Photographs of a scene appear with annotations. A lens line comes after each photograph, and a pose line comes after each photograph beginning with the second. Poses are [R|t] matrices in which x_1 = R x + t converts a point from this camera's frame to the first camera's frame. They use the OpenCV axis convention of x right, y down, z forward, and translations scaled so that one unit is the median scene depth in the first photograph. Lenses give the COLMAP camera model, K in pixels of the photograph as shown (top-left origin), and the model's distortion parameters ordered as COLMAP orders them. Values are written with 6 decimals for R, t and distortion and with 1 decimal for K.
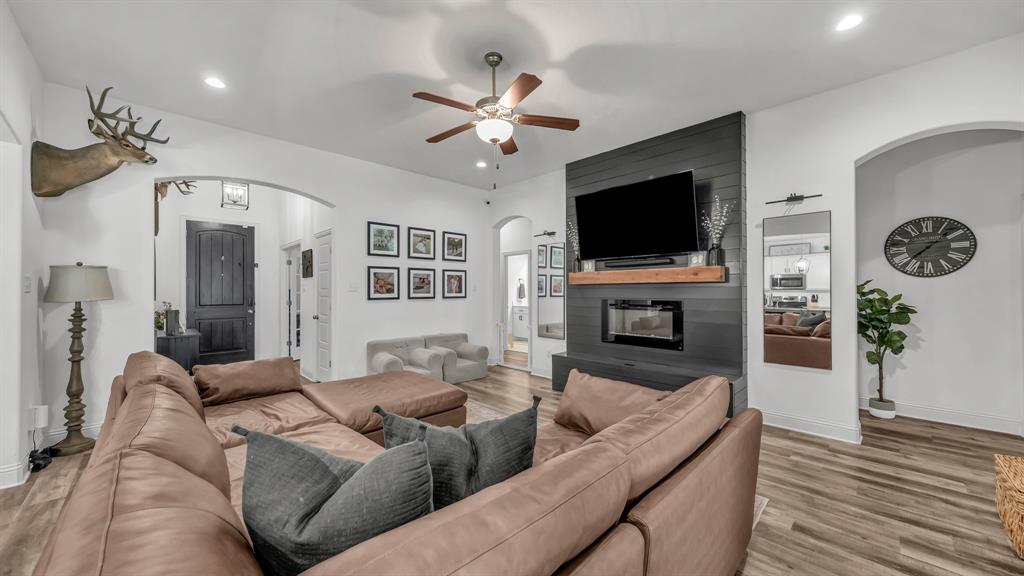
lens RADIAL K [[369.5, 0, 512.0], [0, 369.5, 288.0], [0, 0, 1]] dist [-0.009512, 0.000250]
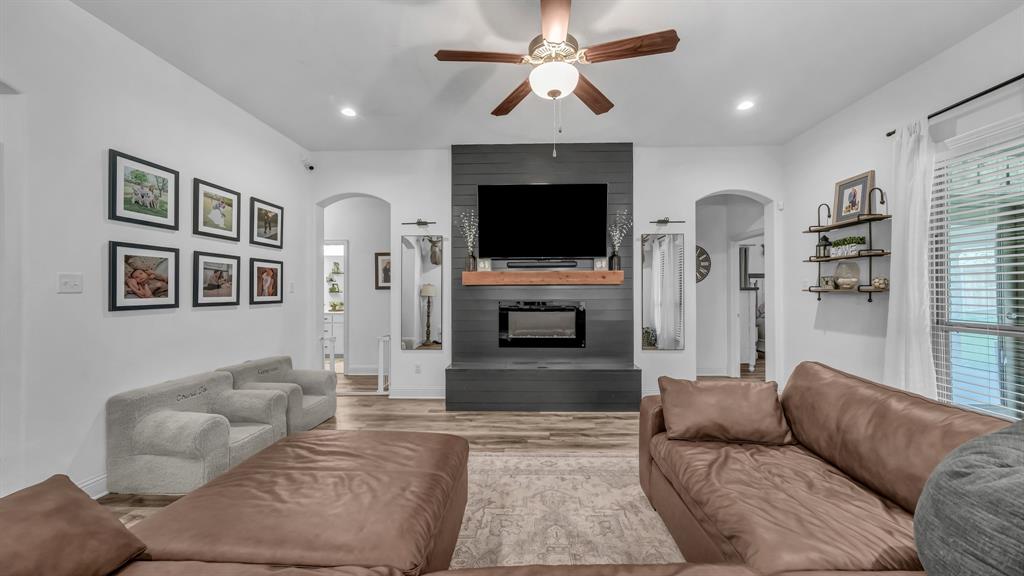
lens RADIAL K [[367.5, 0, 521.4], [0, 367.5, 288.9], [0, 0, 1]] dist [0.005832, 0.000093]
pose [[0.722589, 0.006726, 0.691245, -0.336447], [-0.006020, 0.999976, -0.003438, 0.001656], [-0.691251, -0.001677, 0.722612, 0.274378]]
